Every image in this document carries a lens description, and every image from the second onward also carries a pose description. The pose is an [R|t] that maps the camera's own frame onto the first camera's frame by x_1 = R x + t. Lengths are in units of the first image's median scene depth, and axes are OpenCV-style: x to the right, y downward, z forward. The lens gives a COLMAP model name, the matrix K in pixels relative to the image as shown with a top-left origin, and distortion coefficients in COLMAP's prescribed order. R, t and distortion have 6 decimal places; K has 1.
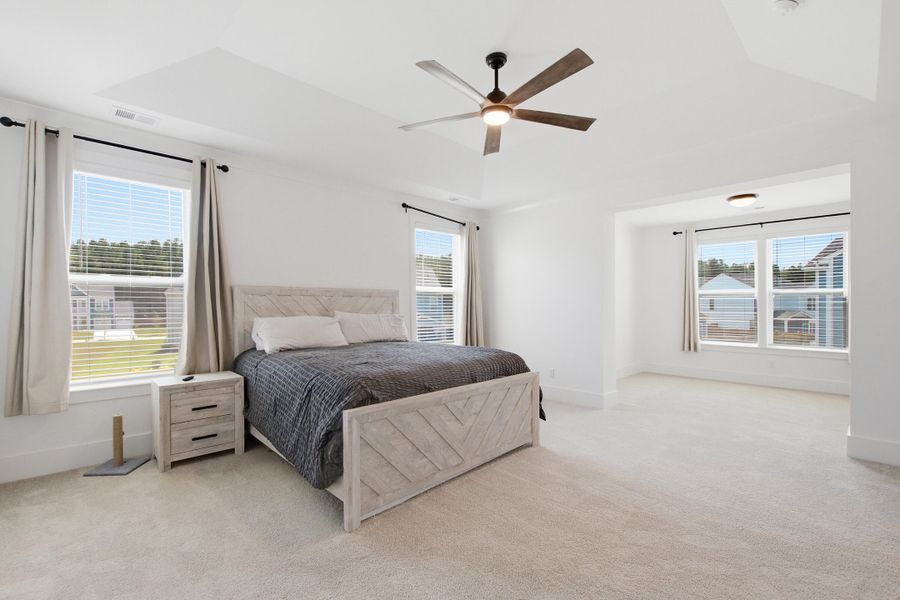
lens RADIAL K [[399.2, 0, 446.8], [0, 399.2, 298.1], [0, 0, 1]] dist [-0.000692, -0.000042]
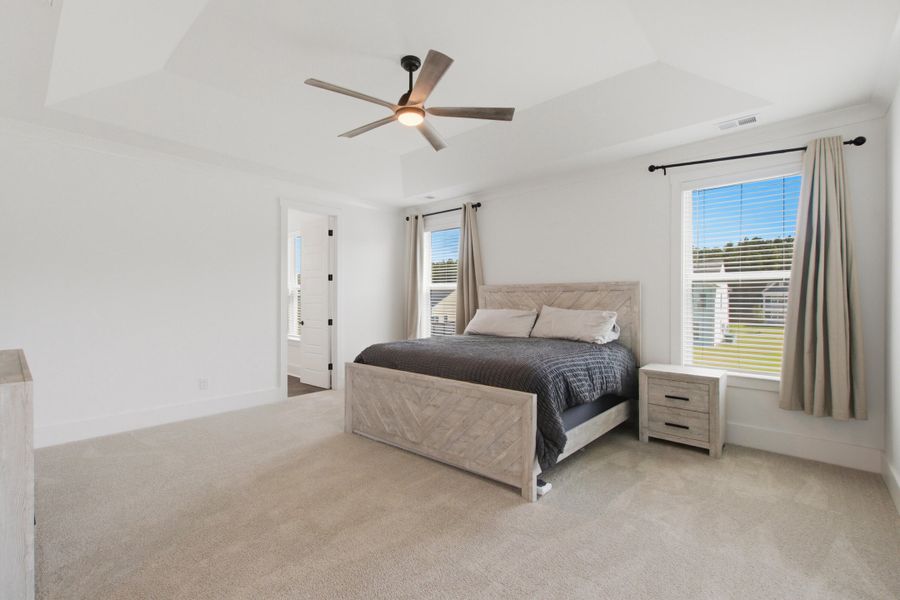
lens RADIAL K [[399.2, 0, 452.2], [0, 399.2, 300.7], [0, 0, 1]] dist [-0.000692, -0.000042]
pose [[0.078440, 0.002819, -0.996915, 1.023106], [0.014569, 0.999886, 0.003974, 0.016044], [0.996812, -0.014836, 0.078390, 0.912305]]
